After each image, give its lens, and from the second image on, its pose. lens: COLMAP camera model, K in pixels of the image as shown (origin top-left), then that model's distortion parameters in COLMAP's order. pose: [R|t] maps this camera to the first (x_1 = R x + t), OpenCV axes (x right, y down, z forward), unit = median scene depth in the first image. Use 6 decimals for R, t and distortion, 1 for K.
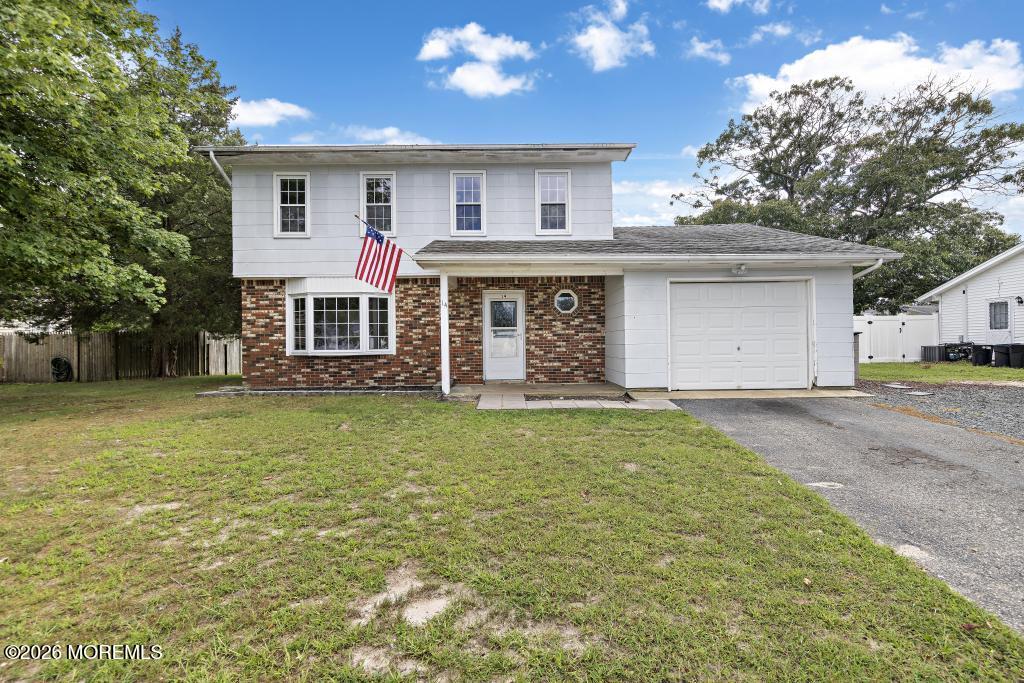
lens RADIAL K [[497.8, 0, 511.2], [0, 497.8, 346.9], [0, 0, 1]] dist [0.019127, -0.003455]
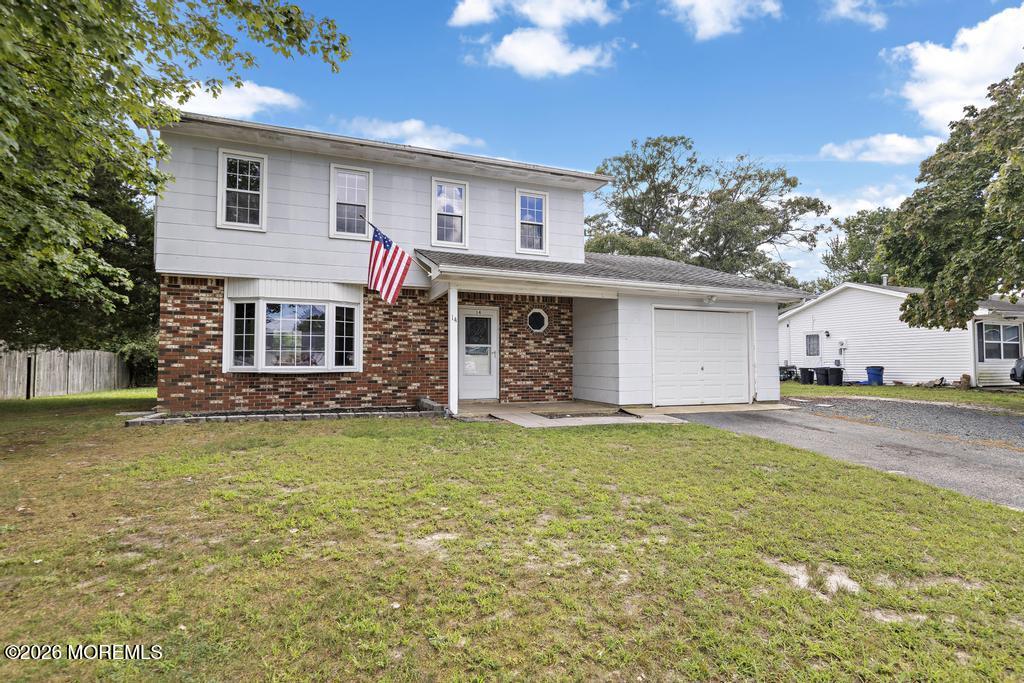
lens RADIAL K [[534.1, 0, 512.1], [0, 534.1, 345.1], [0, 0, 1]] dist [0.014871, -0.002372]
pose [[0.929673, 0.025527, 0.367500, -0.335008], [-0.011268, 0.999100, -0.040891, 0.003240], [-0.368213, 0.033874, 0.929124, 0.016527]]
